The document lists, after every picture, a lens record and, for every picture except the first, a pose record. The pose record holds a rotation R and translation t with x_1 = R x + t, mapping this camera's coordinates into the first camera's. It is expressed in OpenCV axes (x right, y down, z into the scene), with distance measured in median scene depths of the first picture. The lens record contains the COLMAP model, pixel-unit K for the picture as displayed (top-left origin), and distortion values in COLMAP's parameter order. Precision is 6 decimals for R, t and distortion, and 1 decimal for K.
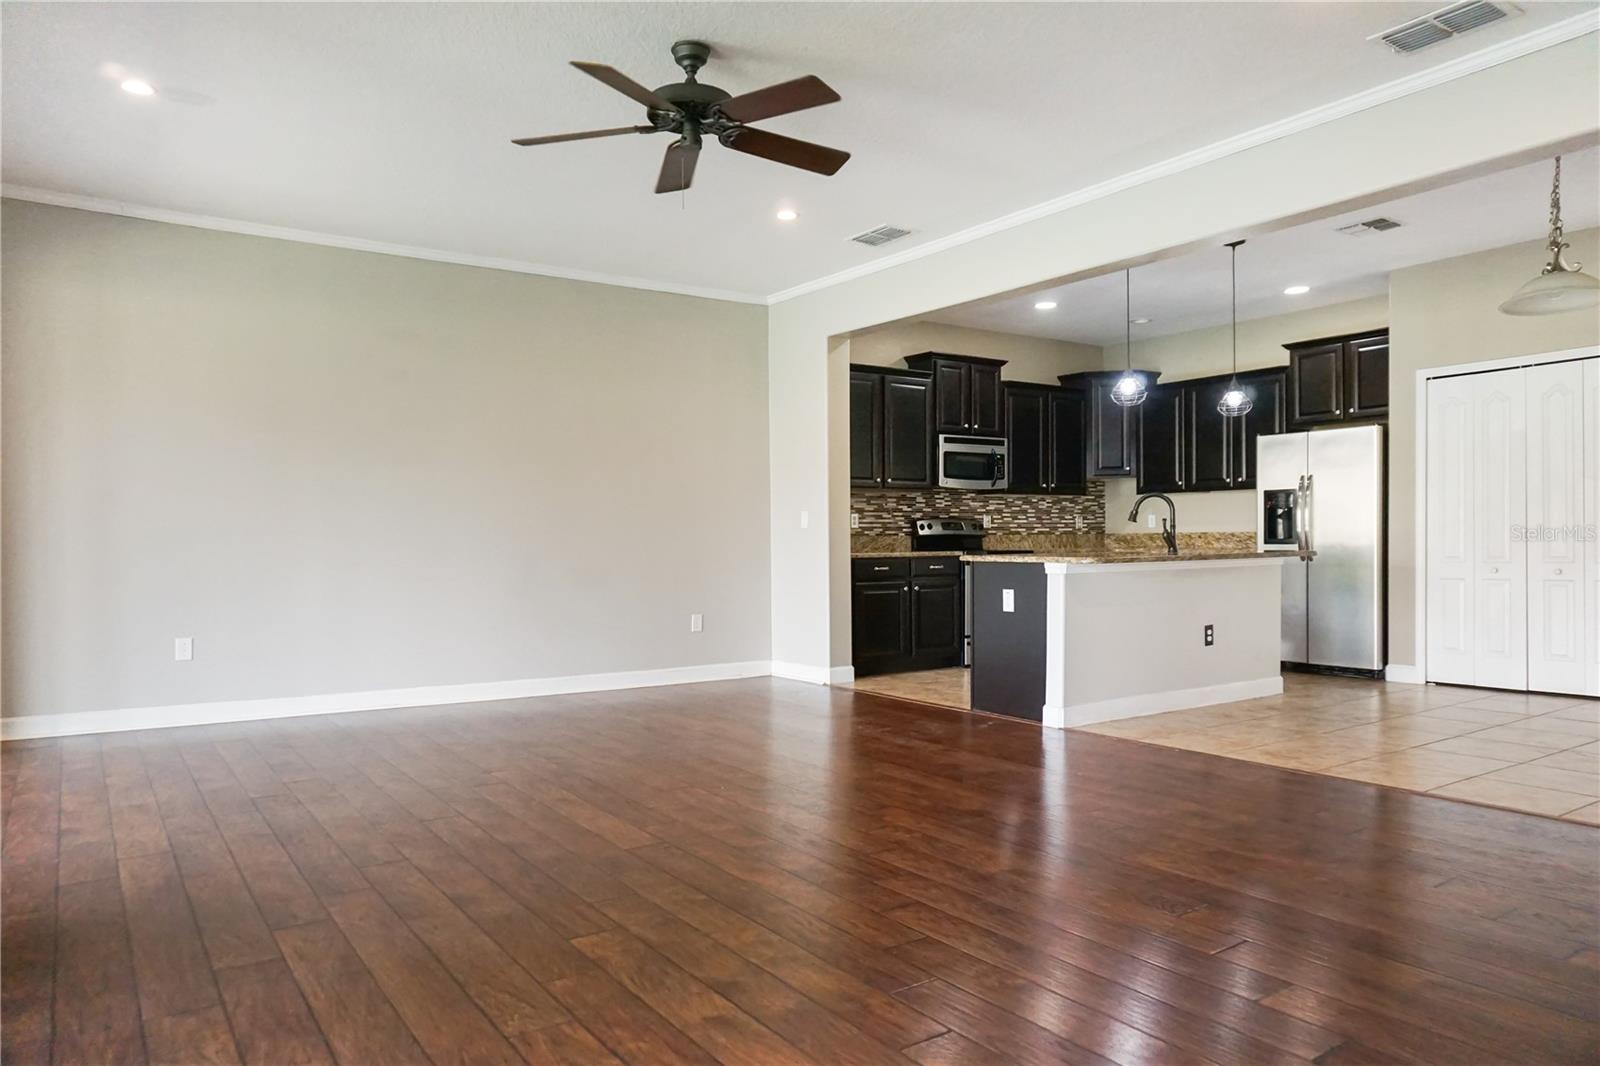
lens RADIAL K [[1055.7, 0, 791.9], [0, 1055.7, 566.8], [0, 0, 1]] dist [-0.035689, 0.004423]
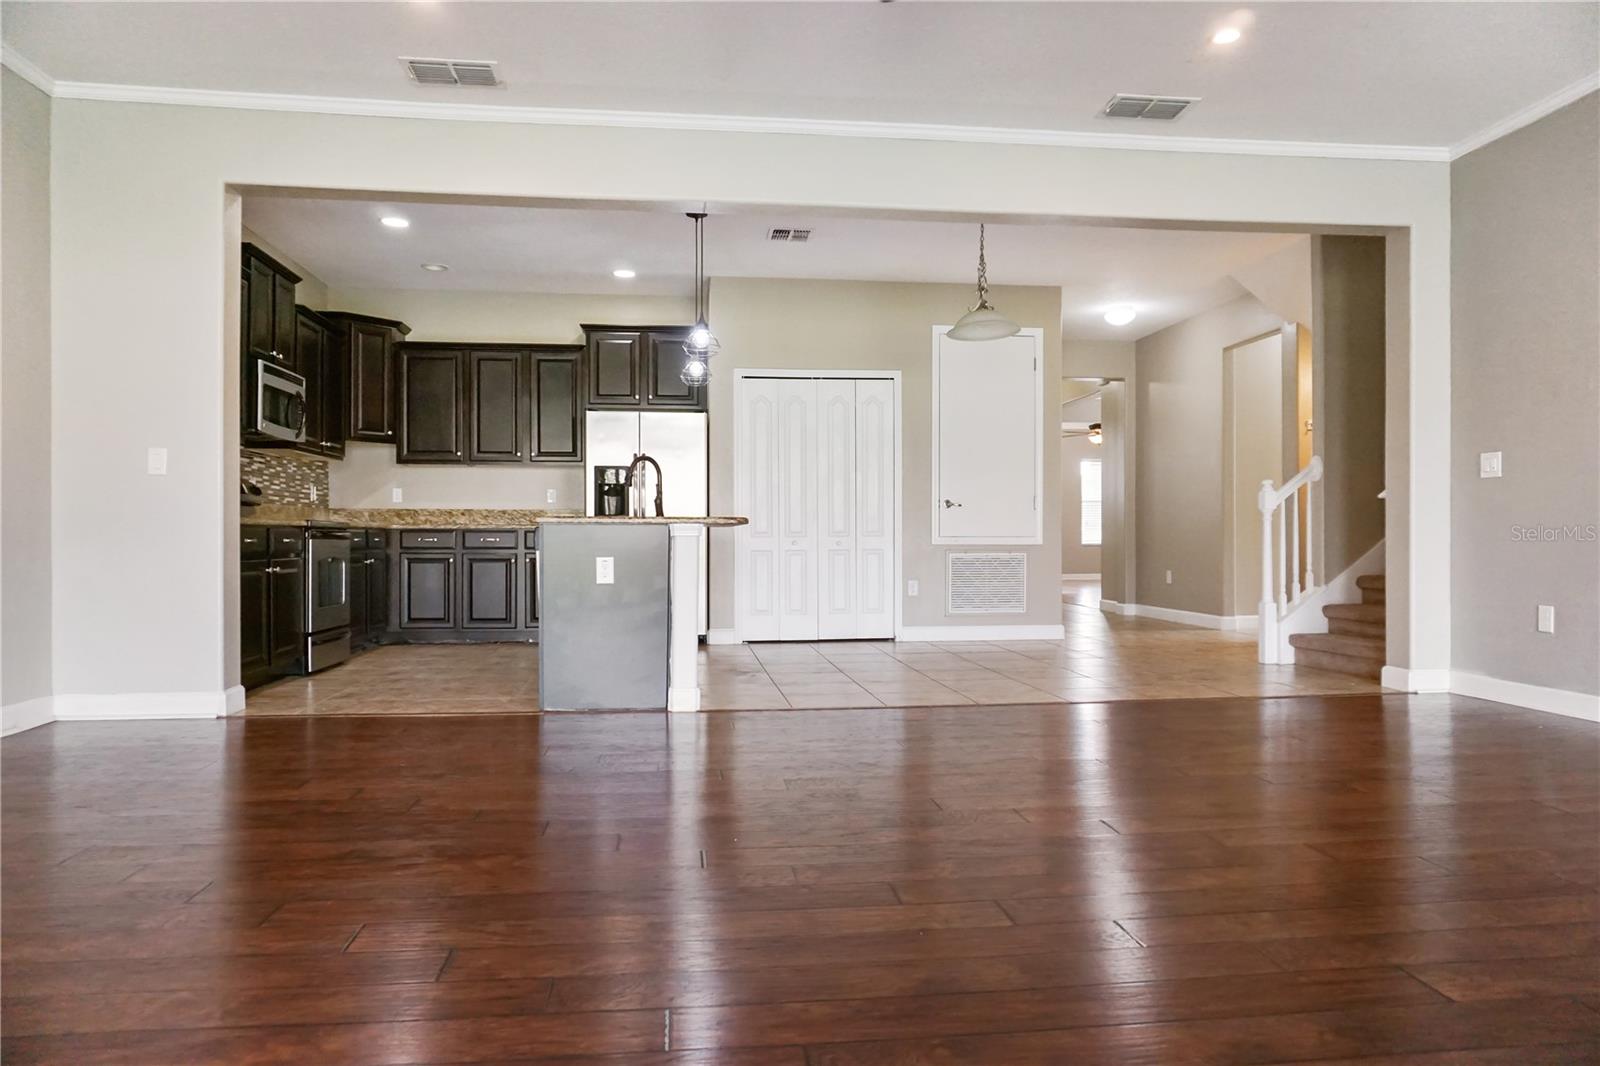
lens RADIAL K [[1055.7, 0, 791.9], [0, 1055.7, 566.8], [0, 0, 1]] dist [-0.035689, 0.004423]
pose [[0.461109, -0.012424, 0.887257, -0.338983], [0.015160, 0.999866, 0.006122, 0.018903], [-0.887214, 0.010627, 0.461236, 0.354405]]
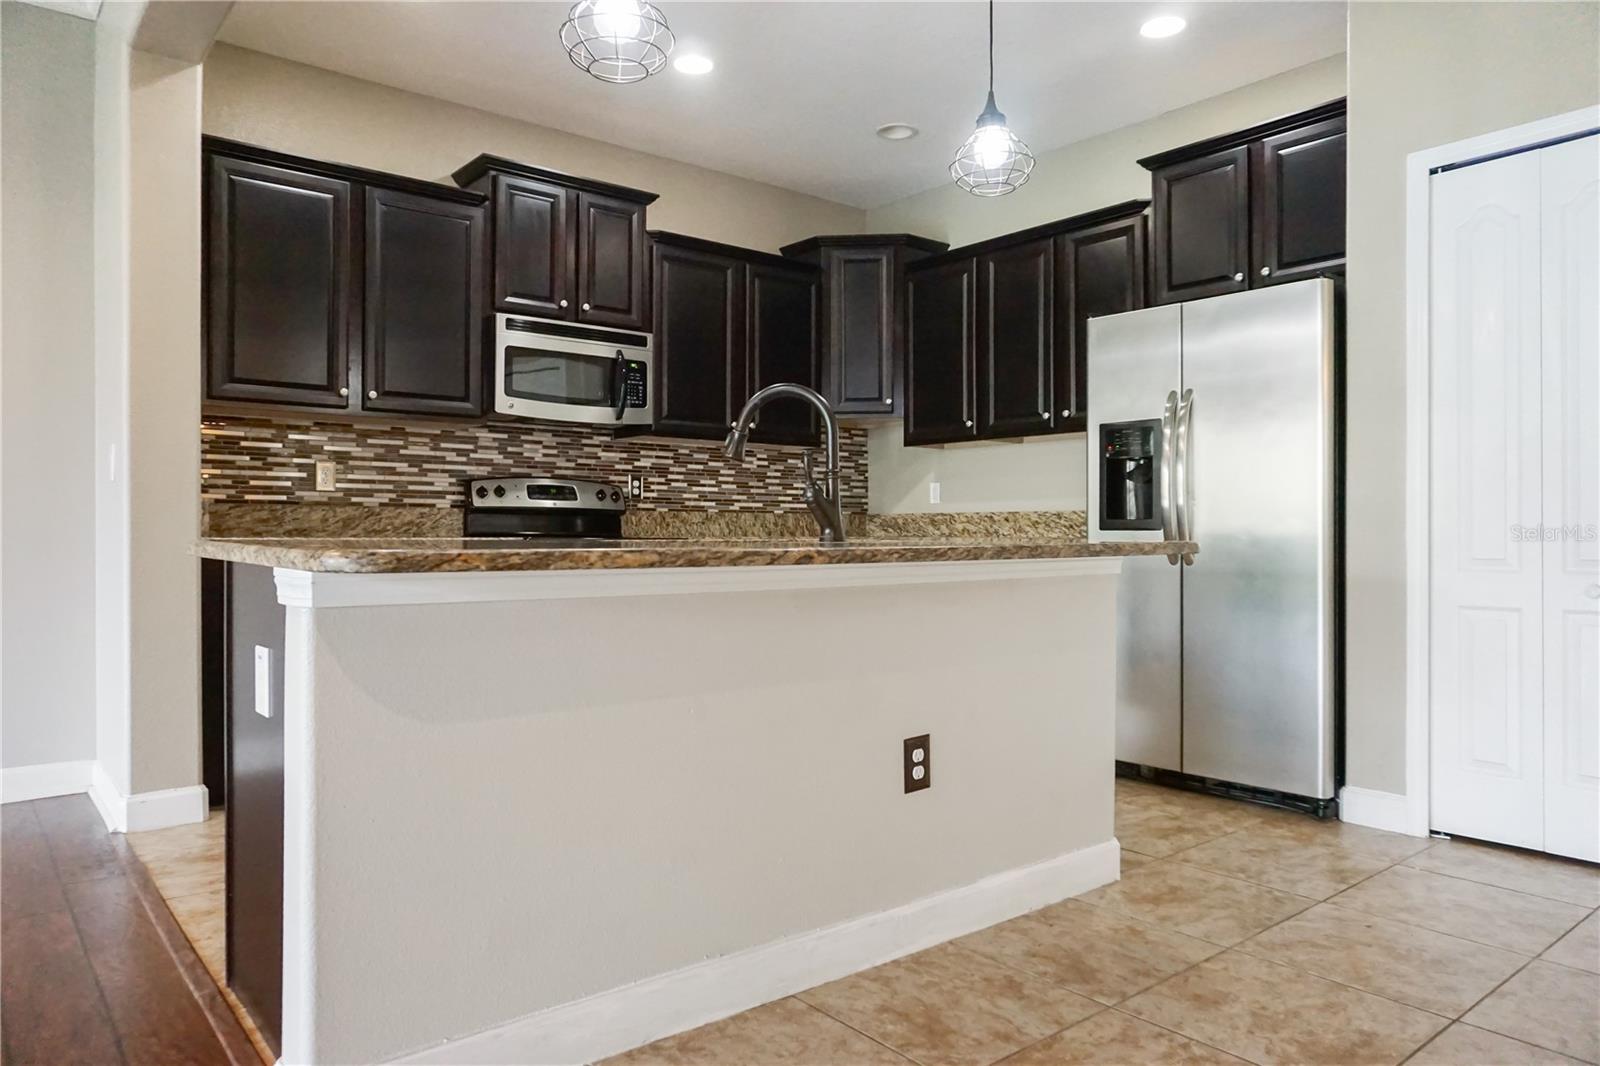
lens RADIAL K [[1046.0, 0, 800.0], [0, 1046.0, 533.0], [0, 0, 1]] dist [-0.036018, 0.000796]
pose [[0.995584, 0.012308, 0.093069, 0.248984], [-0.009822, 0.999584, -0.027123, -0.004809], [-0.093364, 0.026089, 0.995290, 0.491731]]
